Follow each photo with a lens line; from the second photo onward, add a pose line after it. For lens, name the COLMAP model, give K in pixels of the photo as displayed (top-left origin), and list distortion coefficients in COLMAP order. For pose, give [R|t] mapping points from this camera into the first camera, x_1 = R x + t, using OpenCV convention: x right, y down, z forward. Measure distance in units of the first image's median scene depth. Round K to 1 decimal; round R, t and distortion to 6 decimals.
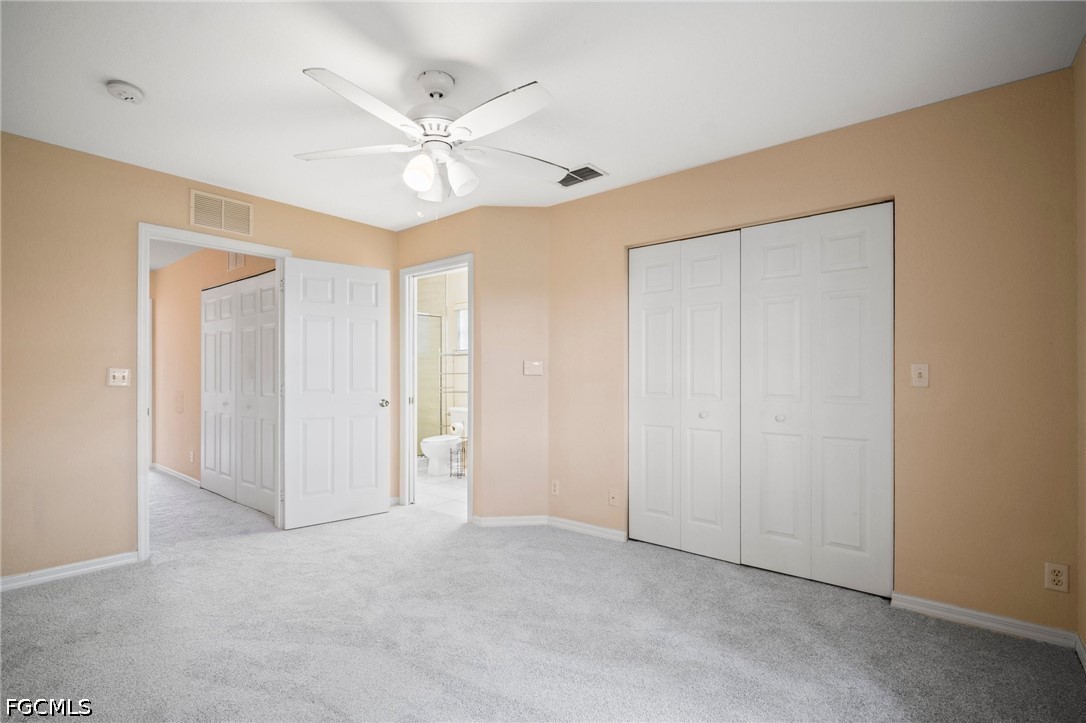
lens RADIAL K [[507.9, 0, 540.7], [0, 507.9, 371.0], [0, 0, 1]] dist [0.000855, -0.007069]
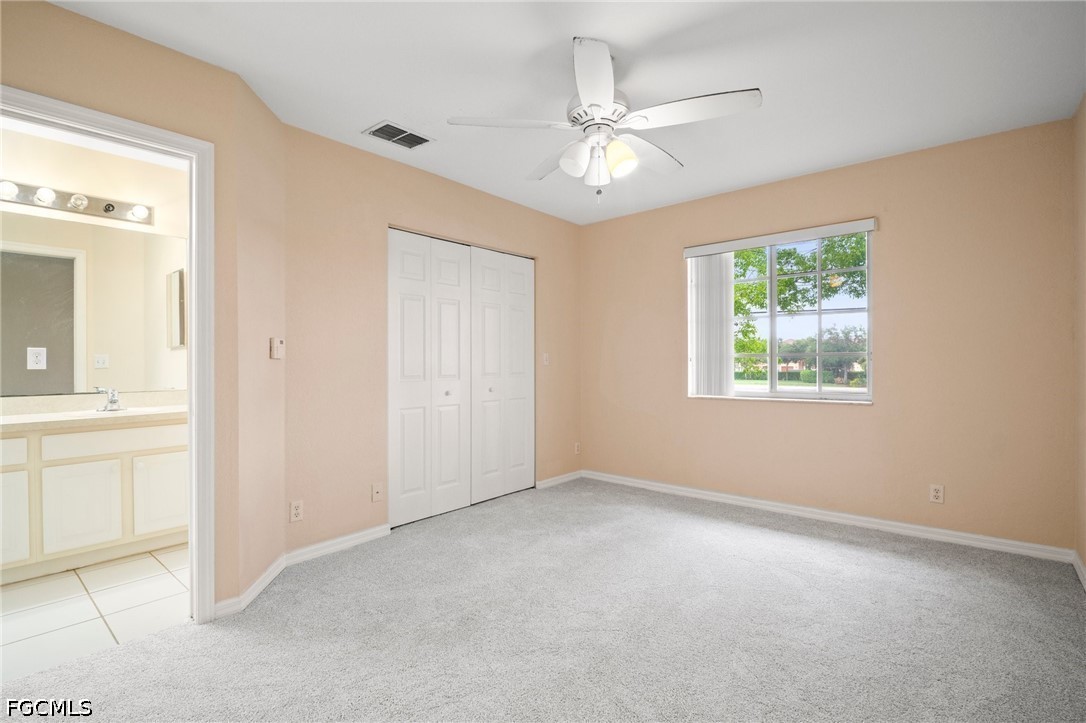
lens RADIAL K [[507.9, 0, 538.3], [0, 507.9, 360.4], [0, 0, 1]] dist [0.000855, -0.007069]
pose [[0.017963, -0.003612, 0.999832, -0.856284], [-0.009755, 0.999945, 0.003788, 0.004473], [-0.999791, -0.009821, 0.017927, 0.770690]]
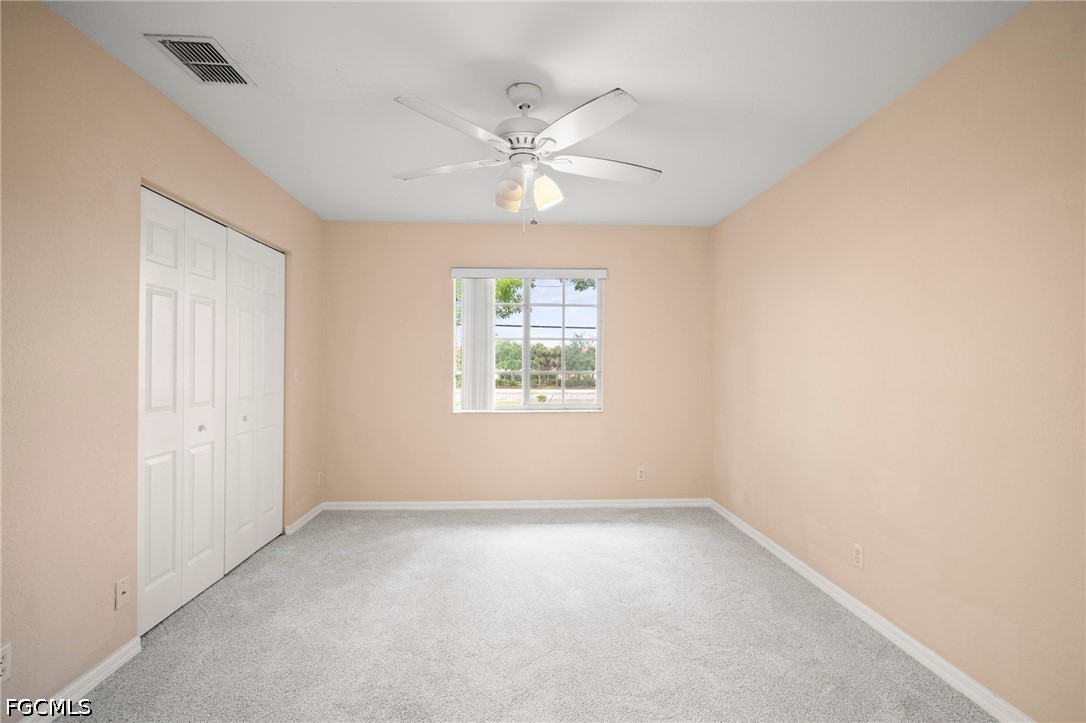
lens RADIAL K [[507.9, 0, 537.7], [0, 507.9, 362.6], [0, 0, 1]] dist [0.000855, -0.007069]
pose [[-0.674467, -0.003820, 0.738295, -0.682561], [-0.018176, 0.999769, -0.011432, -0.022194], [-0.738081, -0.021130, -0.674381, 1.161373]]
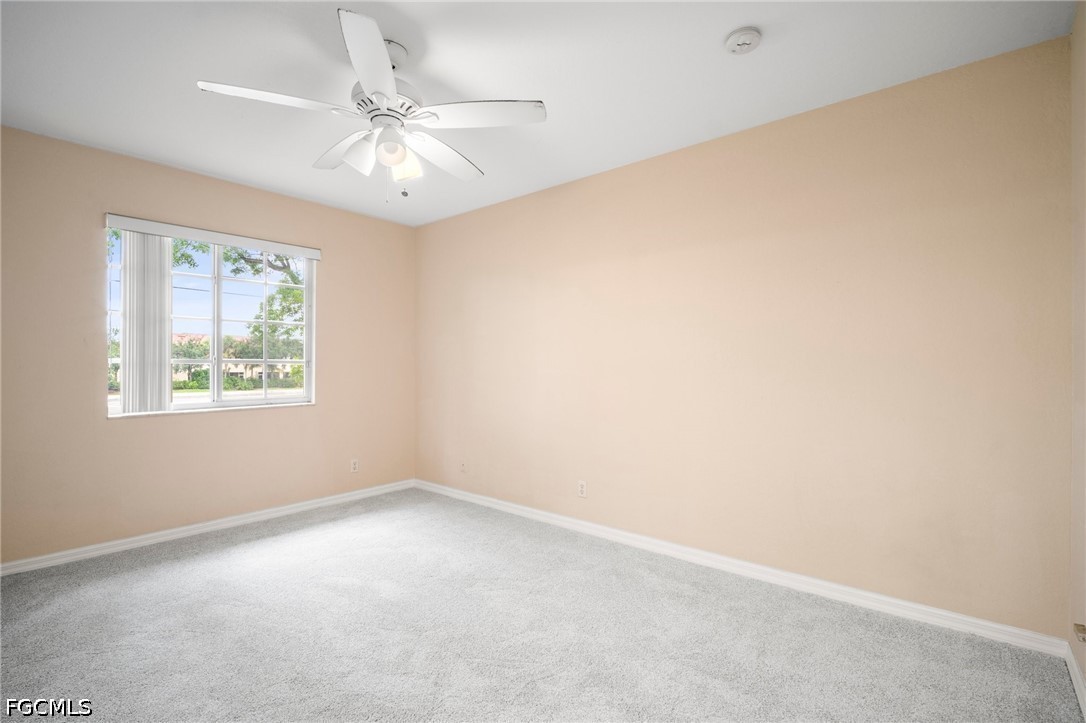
lens RADIAL K [[507.9, 0, 531.4], [0, 507.9, 362.6], [0, 0, 1]] dist [0.000855, -0.007069]
pose [[-0.999634, -0.004117, 0.026746, -0.351843], [-0.004584, 0.999837, -0.017439, 0.009337], [-0.026670, -0.017555, -0.999490, 1.353746]]
